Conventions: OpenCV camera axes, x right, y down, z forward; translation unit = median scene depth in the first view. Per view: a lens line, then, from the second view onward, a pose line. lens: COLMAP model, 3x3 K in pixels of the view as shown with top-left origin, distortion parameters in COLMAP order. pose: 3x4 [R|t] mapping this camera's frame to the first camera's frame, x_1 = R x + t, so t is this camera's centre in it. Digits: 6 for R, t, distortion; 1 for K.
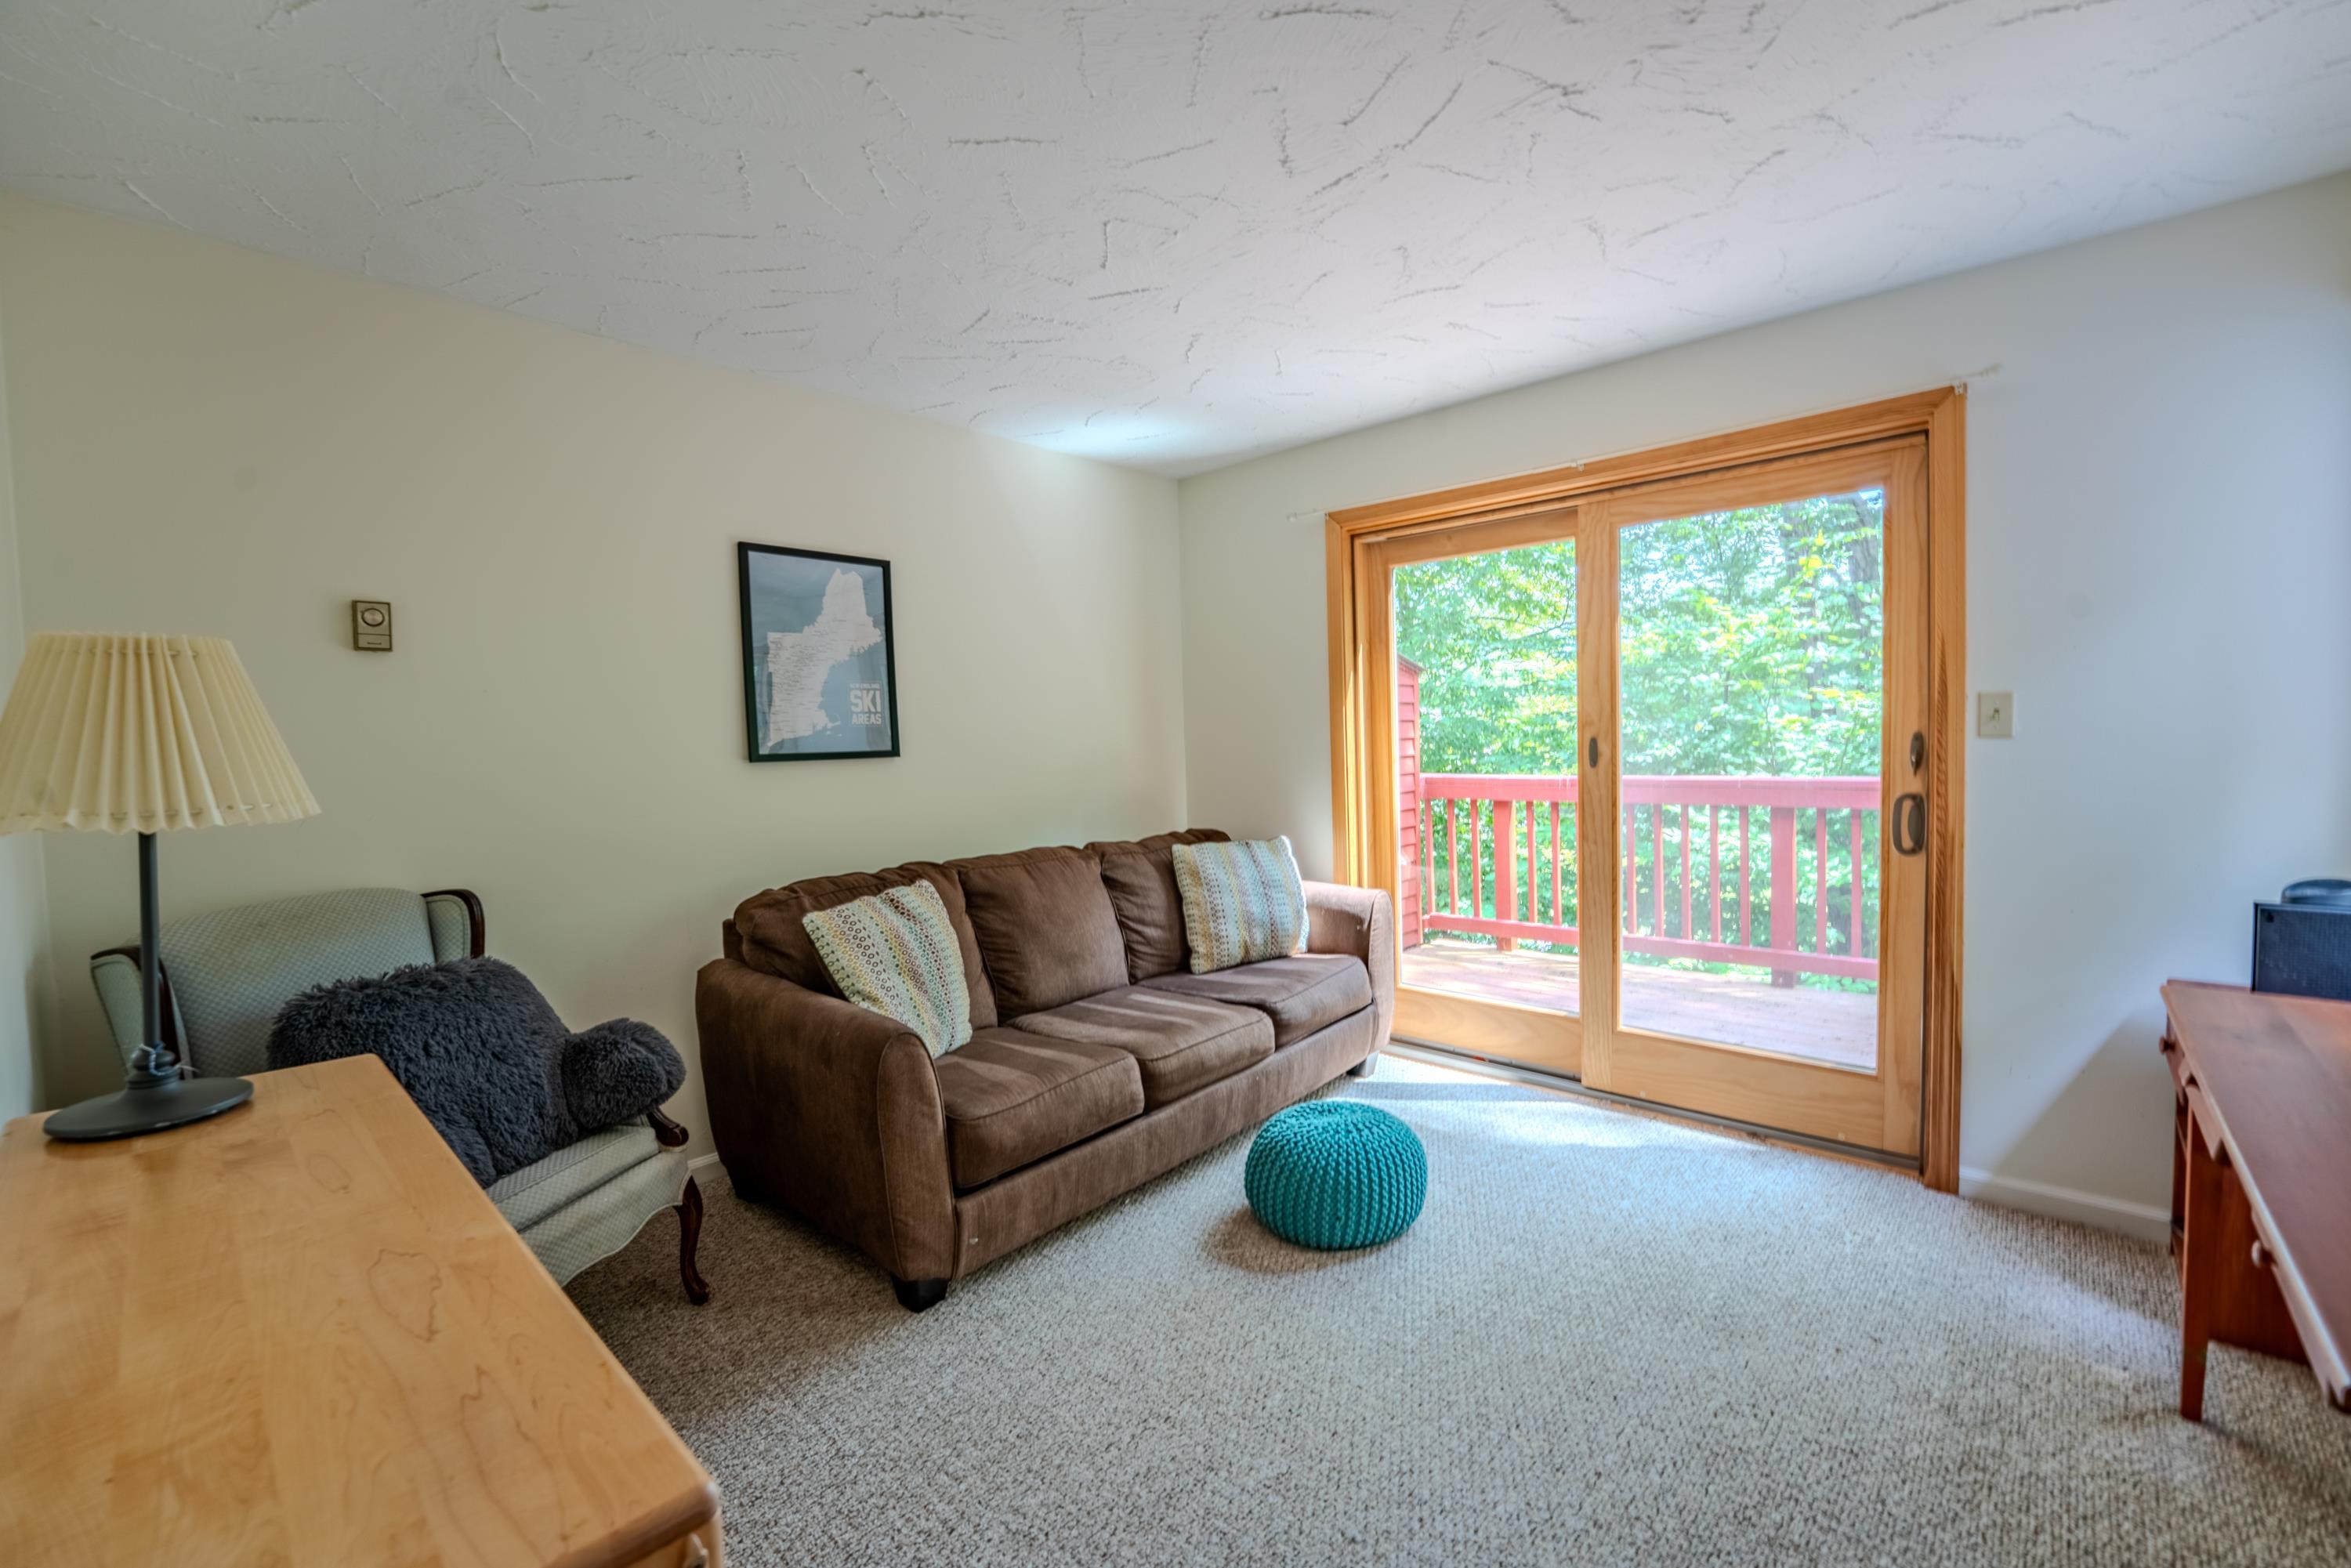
lens RADIAL K [[960.5, 0, 1174.5], [0, 960.5, 781.0], [0, 0, 1]] dist [-0.024993, 0.000890]
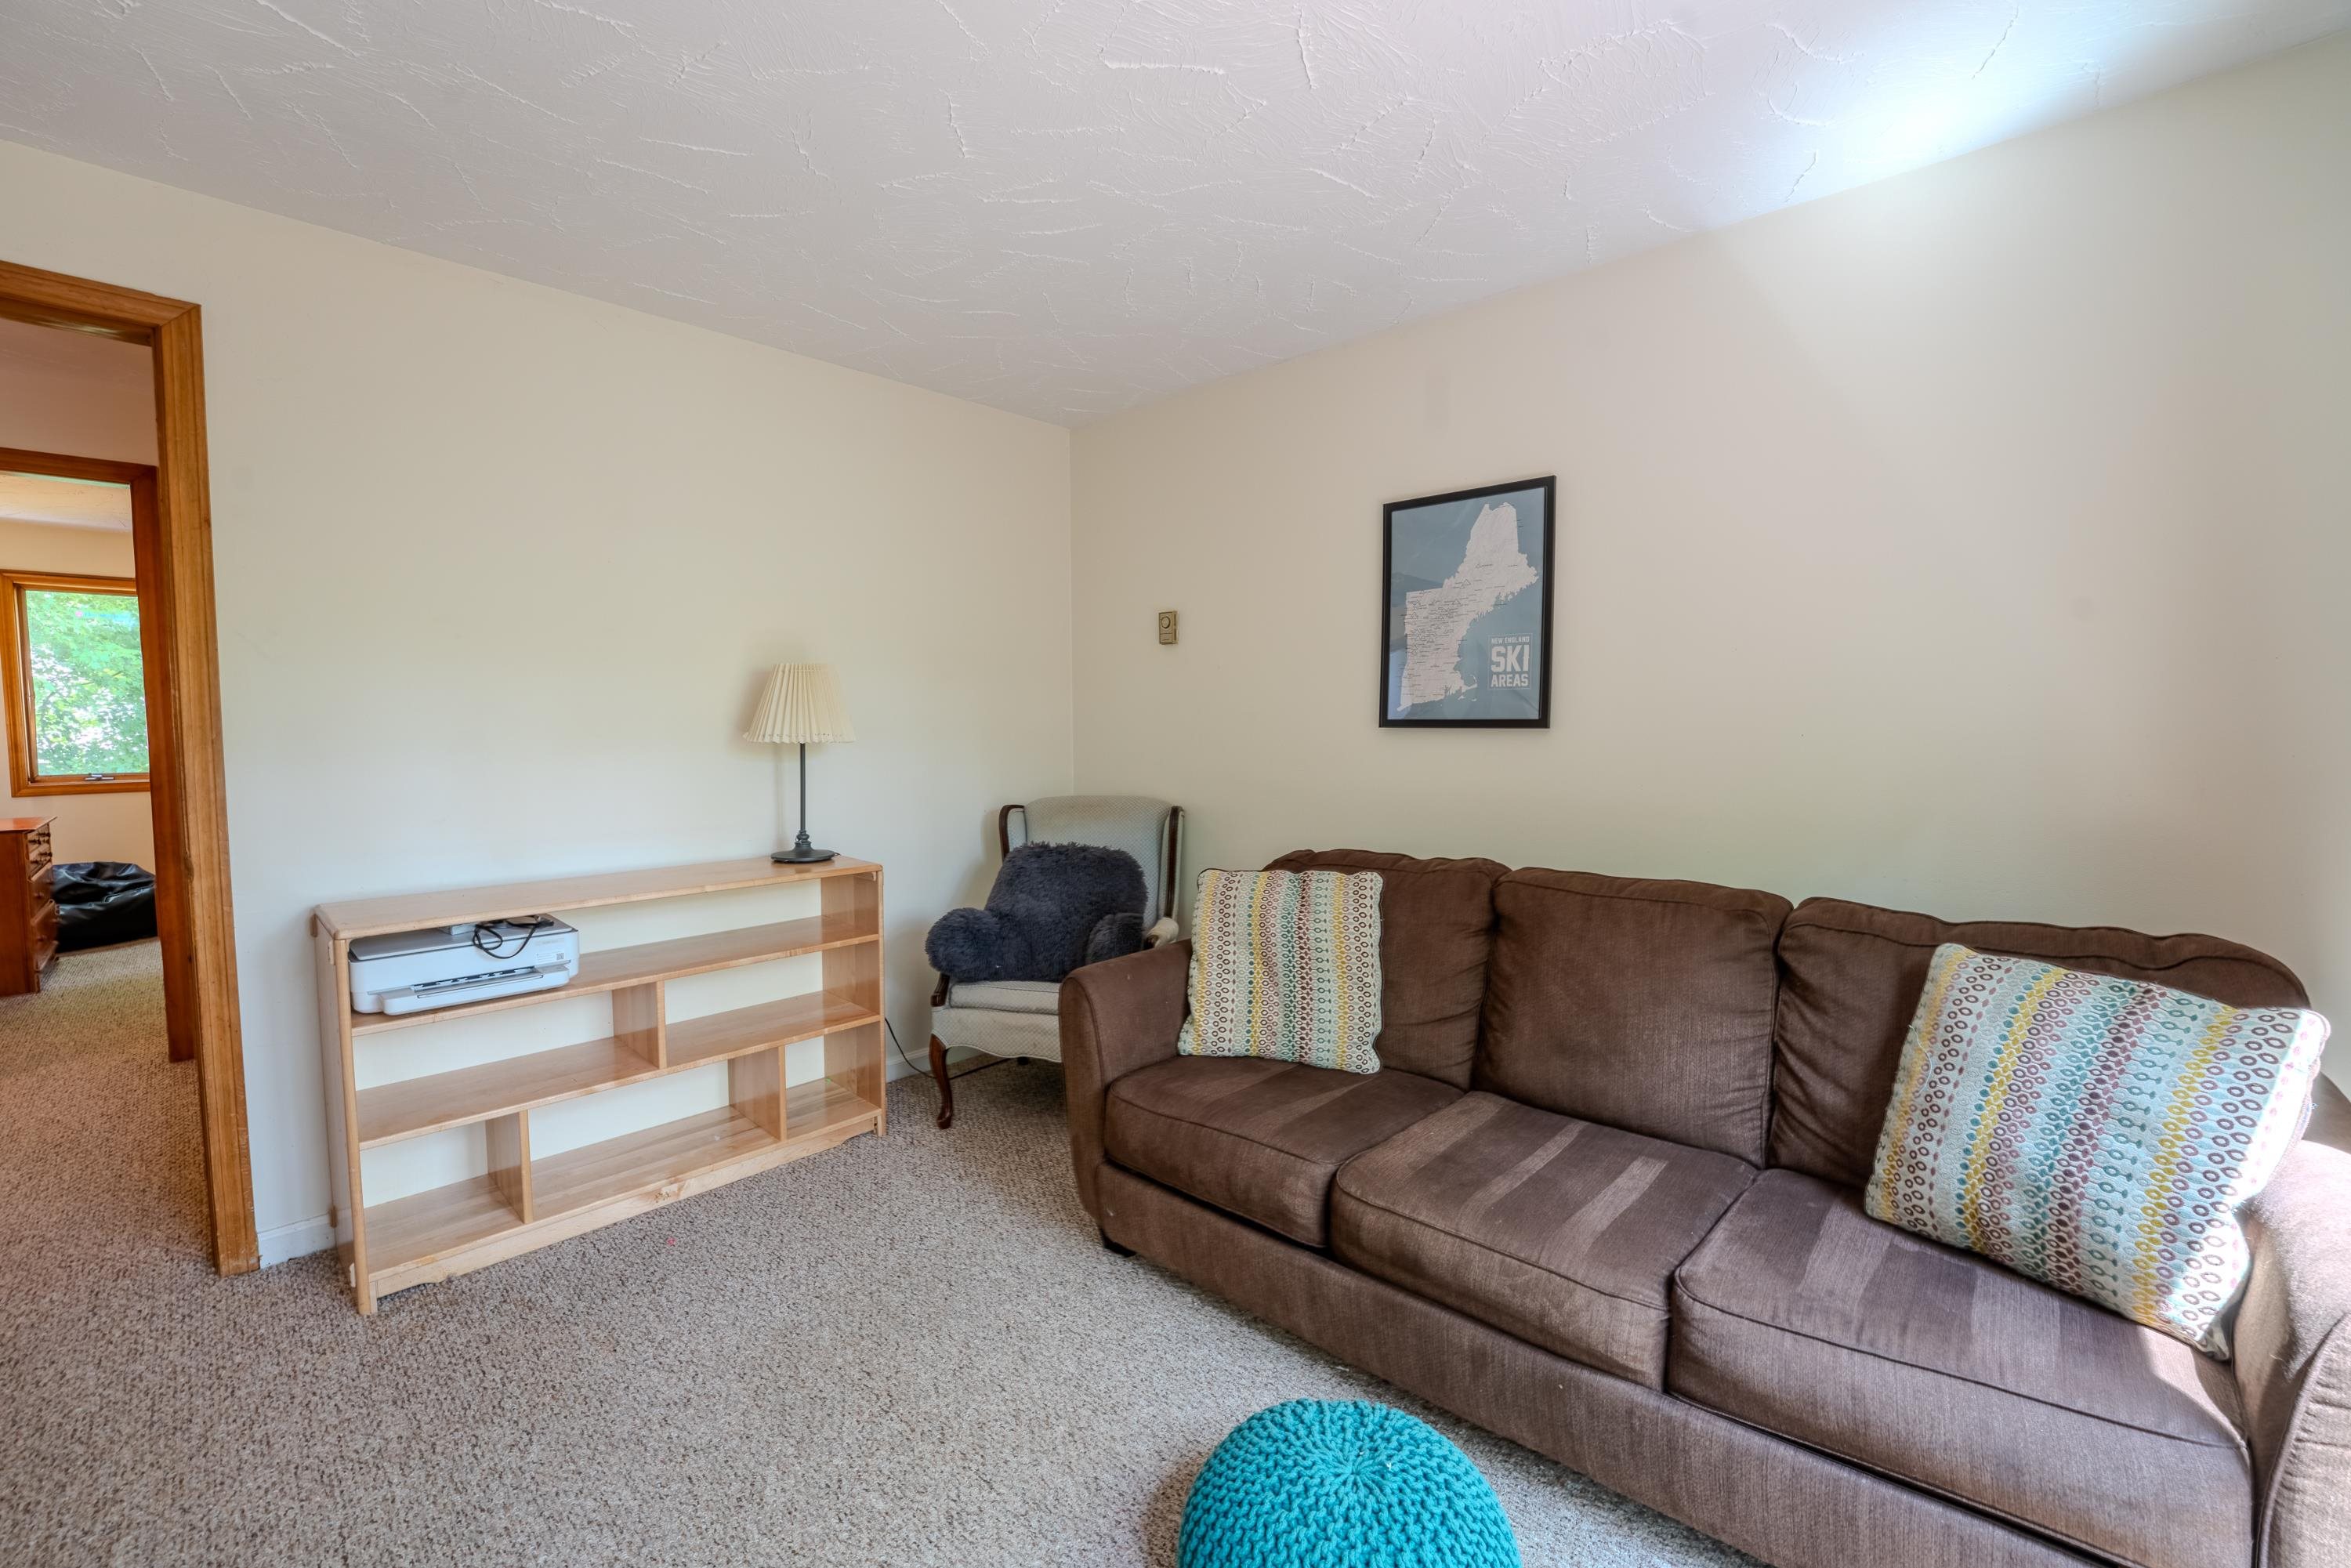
lens RADIAL K [[960.5, 0, 1174.5], [0, 960.5, 781.0], [0, 0, 1]] dist [-0.024993, 0.000890]
pose [[0.003241, 0.090596, -0.995882, 0.522704], [-0.042192, 0.995013, 0.090379, -0.042354], [0.999104, 0.041725, 0.007047, 0.732733]]
